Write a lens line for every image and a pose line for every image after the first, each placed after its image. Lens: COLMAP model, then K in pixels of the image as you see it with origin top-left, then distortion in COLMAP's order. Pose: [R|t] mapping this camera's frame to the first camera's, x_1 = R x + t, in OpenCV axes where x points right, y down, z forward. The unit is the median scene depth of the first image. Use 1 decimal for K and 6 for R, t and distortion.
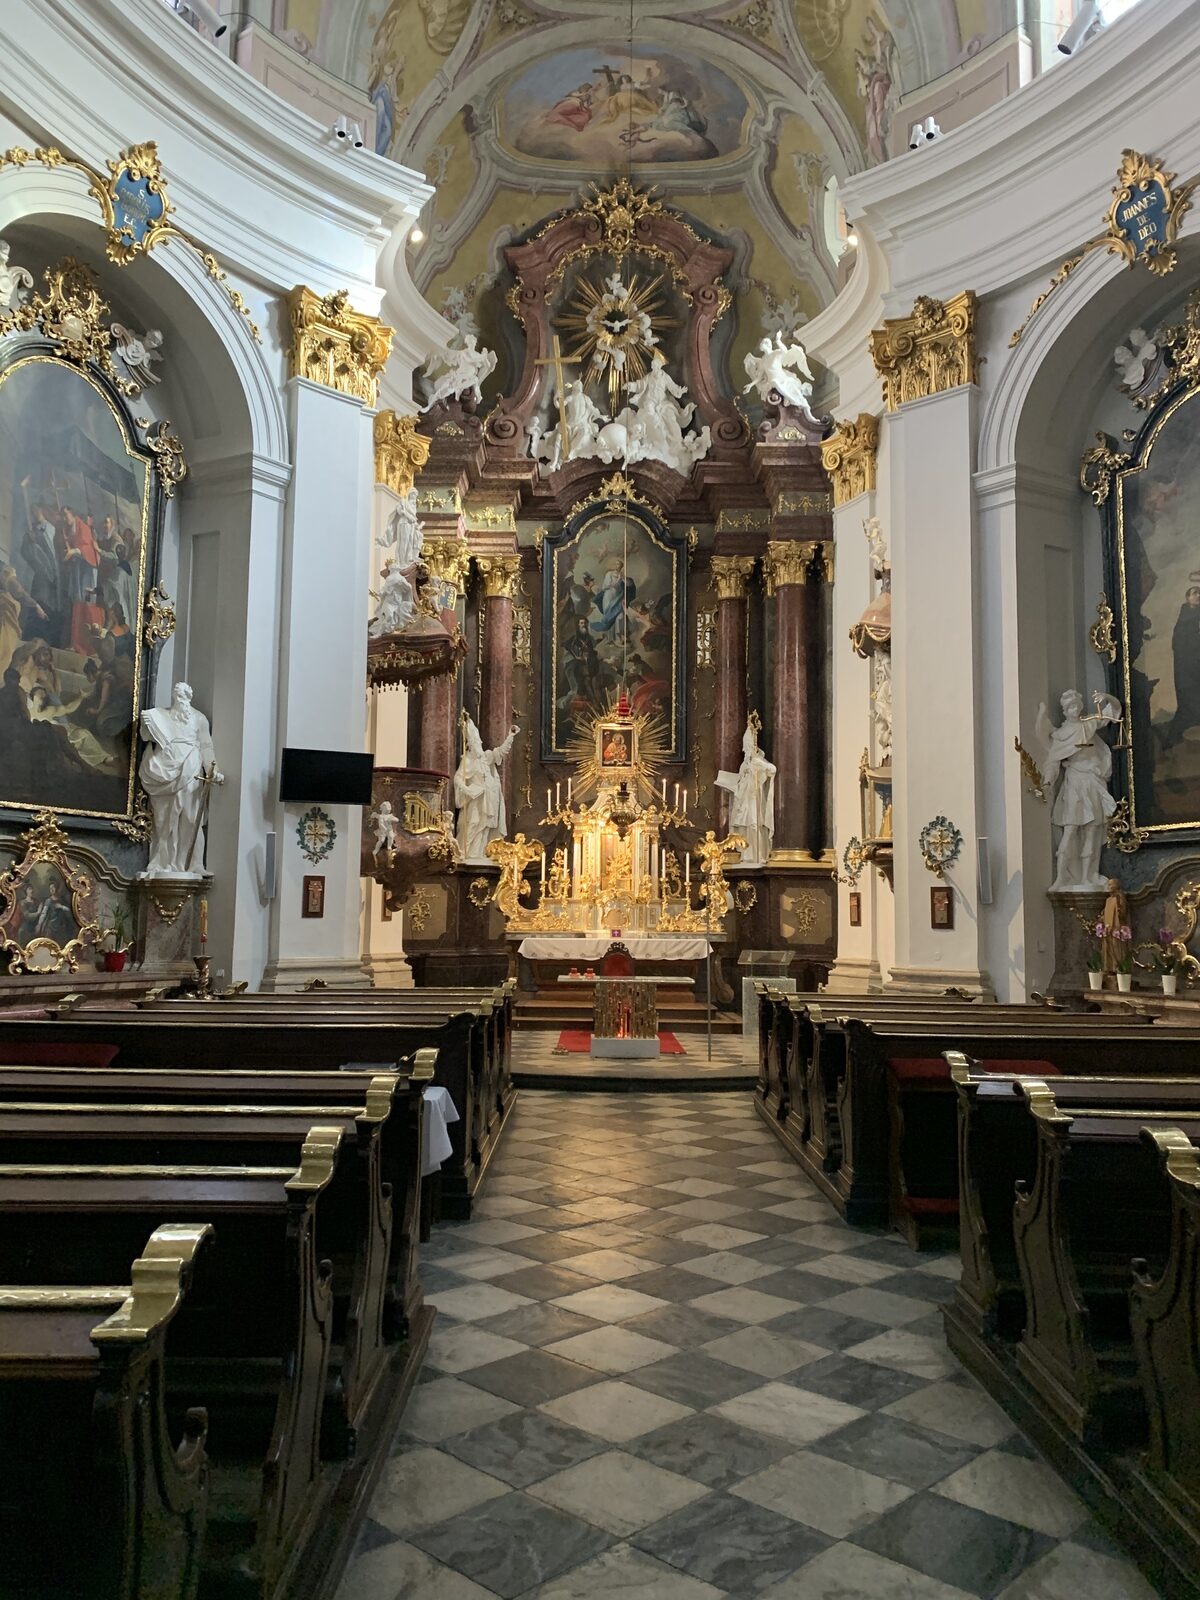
lens RADIAL K [[1259.0, 0, 600.0], [0, 1259.0, 800.0], [0, 0, 1]] dist [0.046831, -0.092458]
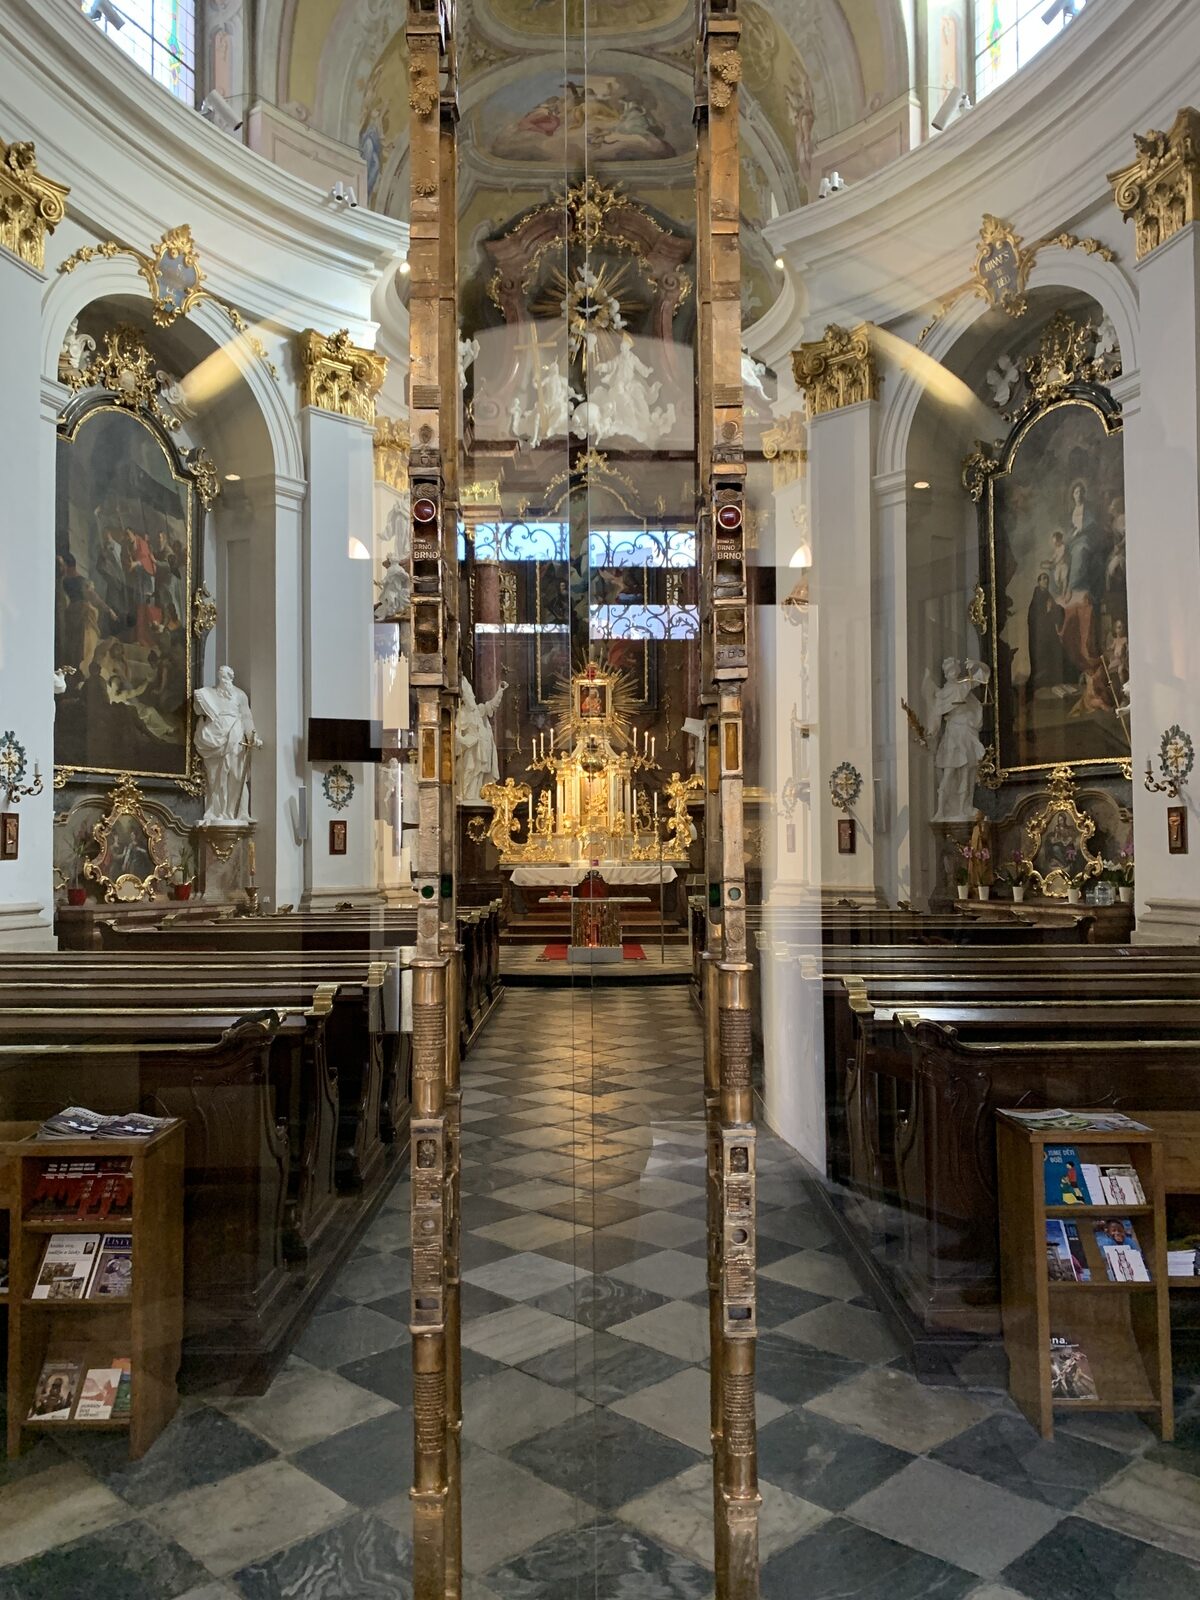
lens RADIAL K [[1263.4, 0, 603.2], [0, 1263.4, 822.6], [0, 0, 1]] dist [0.042902, -0.104608]
pose [[0.999813, -0.019299, -0.001272, 0.031061], [0.019340, 0.997161, 0.072773, -0.020766], [-0.000136, -0.072784, 0.997348, -0.210618]]
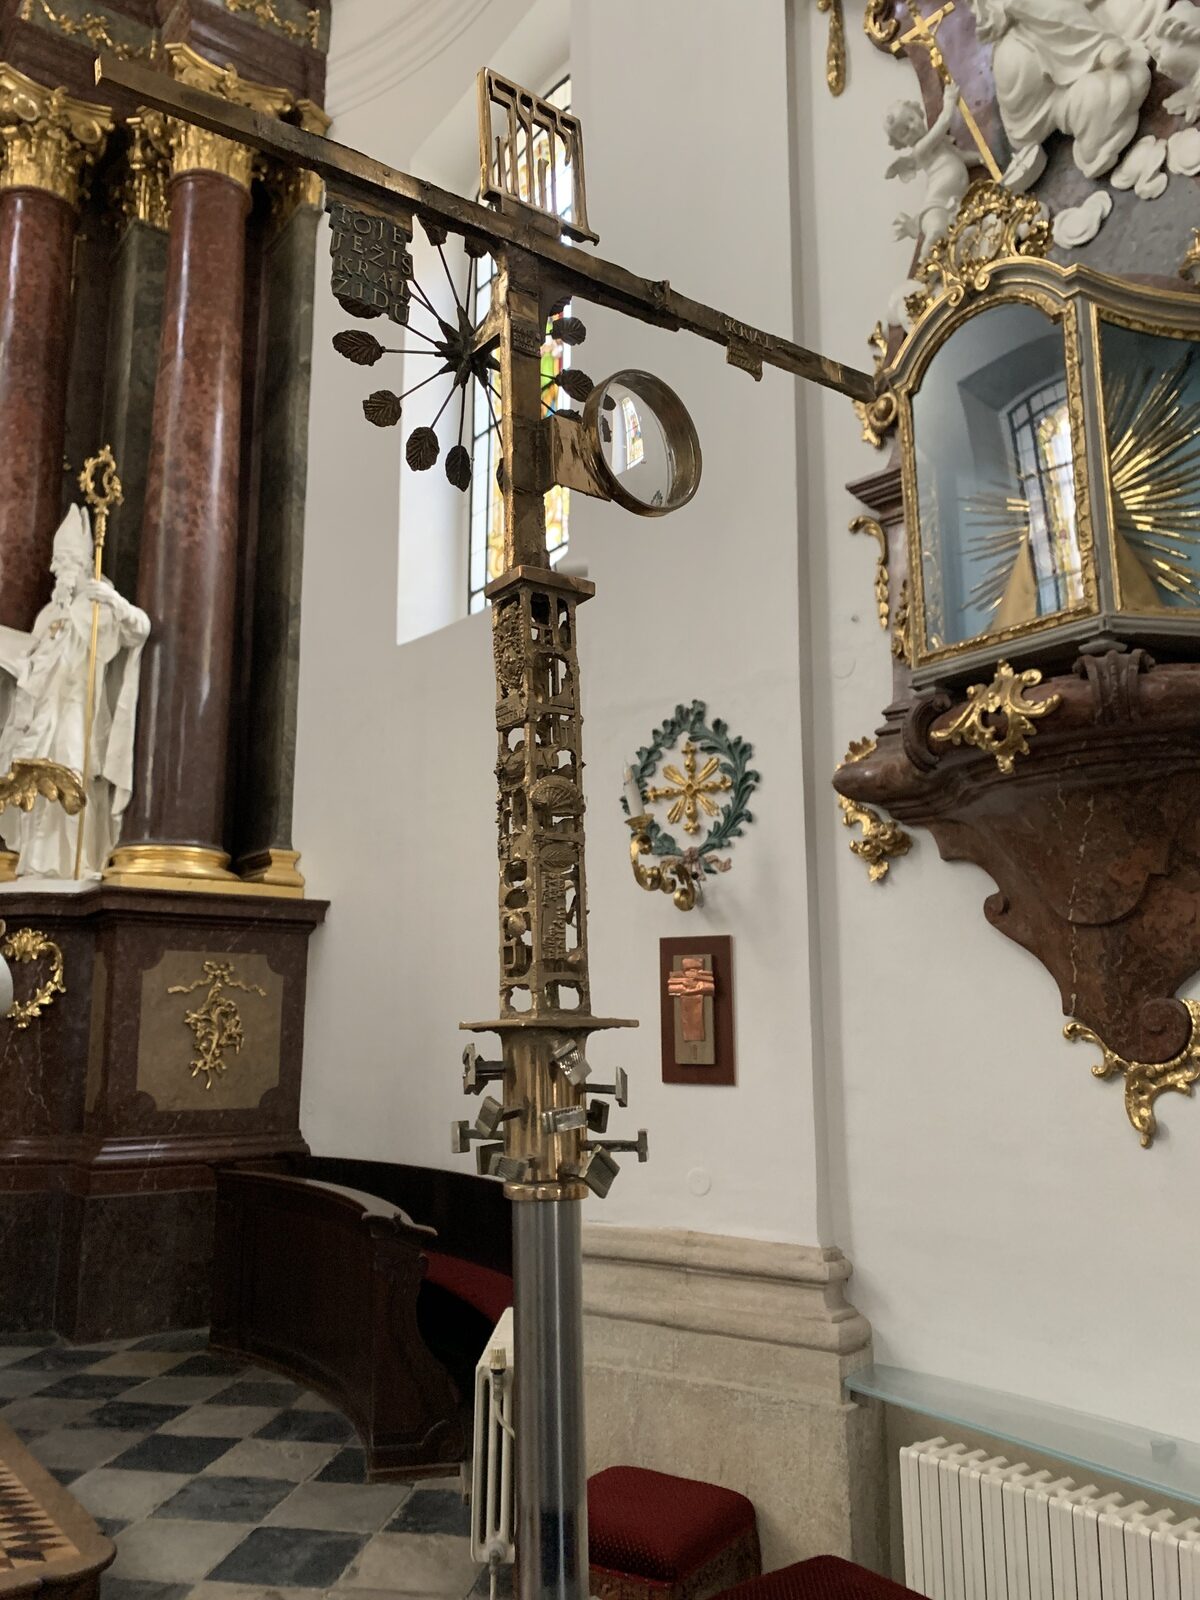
lens RADIAL K [[1263.4, 0, 603.2], [0, 1263.4, 822.6], [0, 0, 1]] dist [0.042902, -0.104608]
pose [[0.816694, 0.086207, 0.570595, 0.063538], [-0.050973, 0.995691, -0.077473, 0.082105], [-0.574815, 0.034186, 0.817569, 0.945811]]
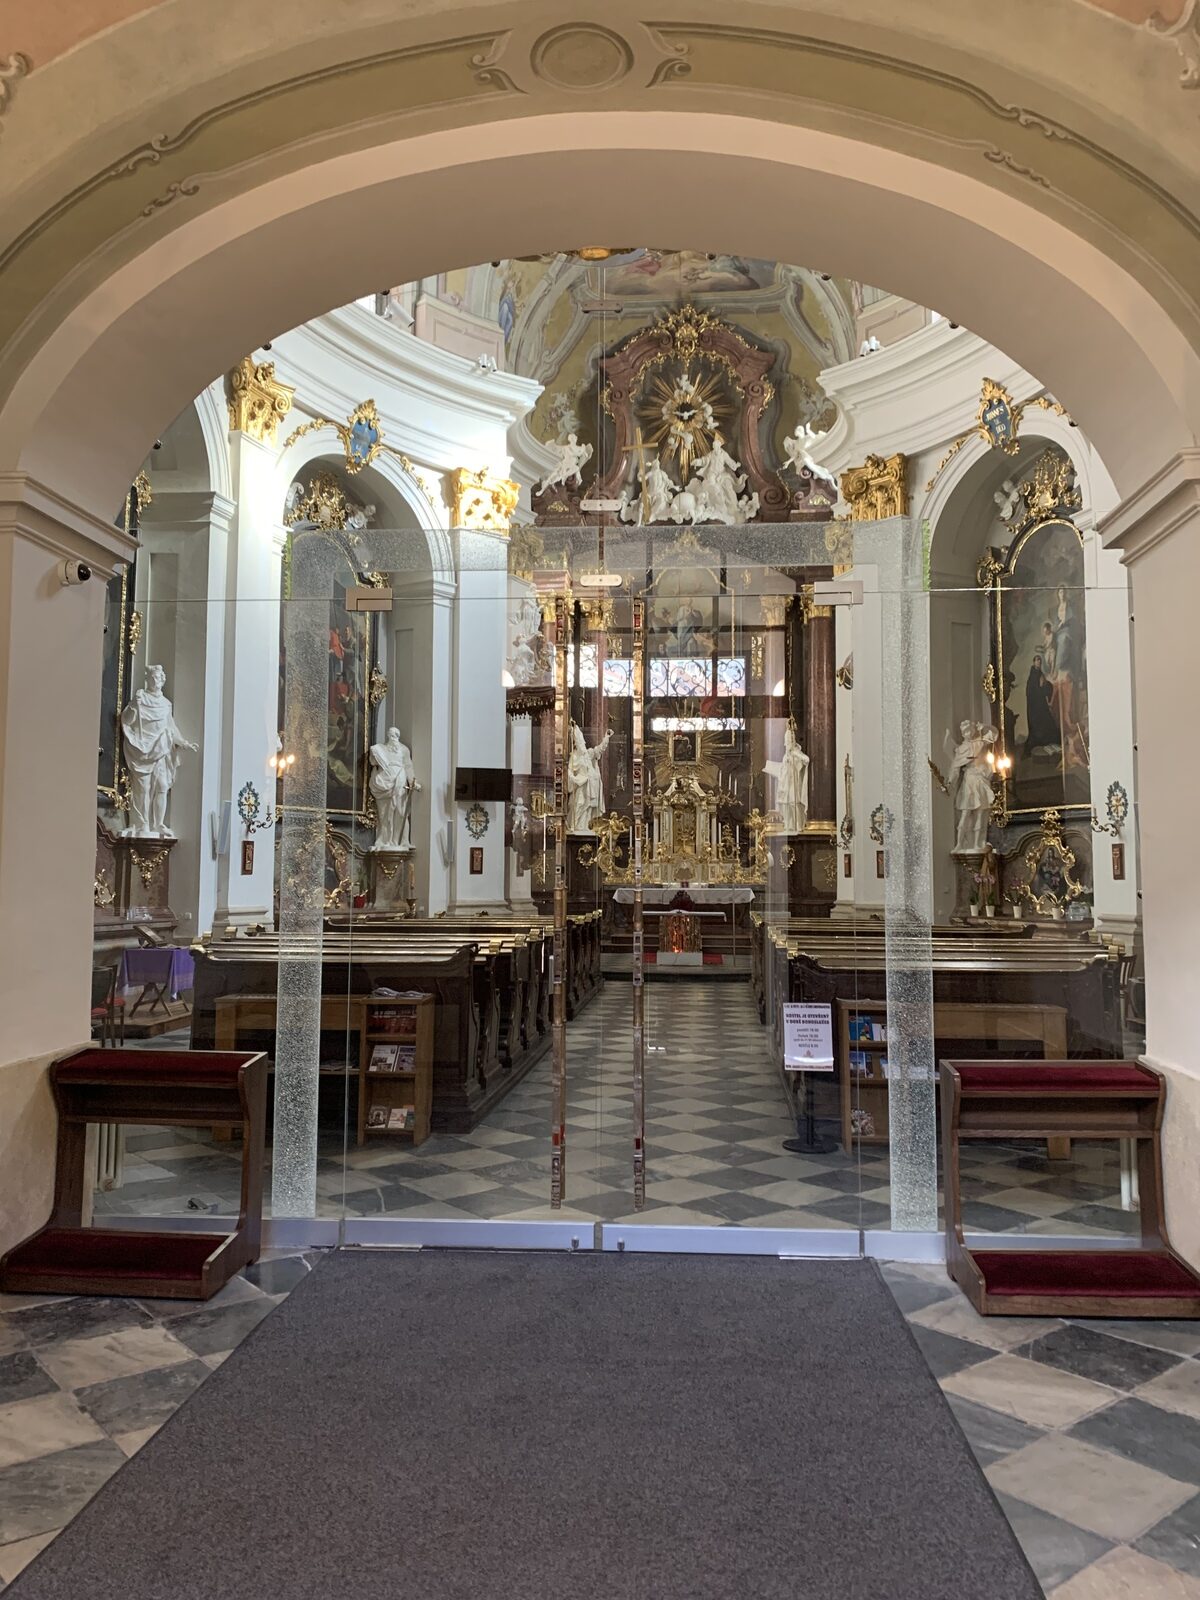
lens RADIAL K [[1259.0, 0, 600.0], [0, 1259.0, 800.0], [0, 0, 1]] dist [0.046831, -0.092458]
pose [[0.995659, -0.013304, -0.092124, 0.065361], [0.016304, 0.999359, 0.031886, -0.042144], [0.091640, -0.033250, 0.995237, -0.493563]]
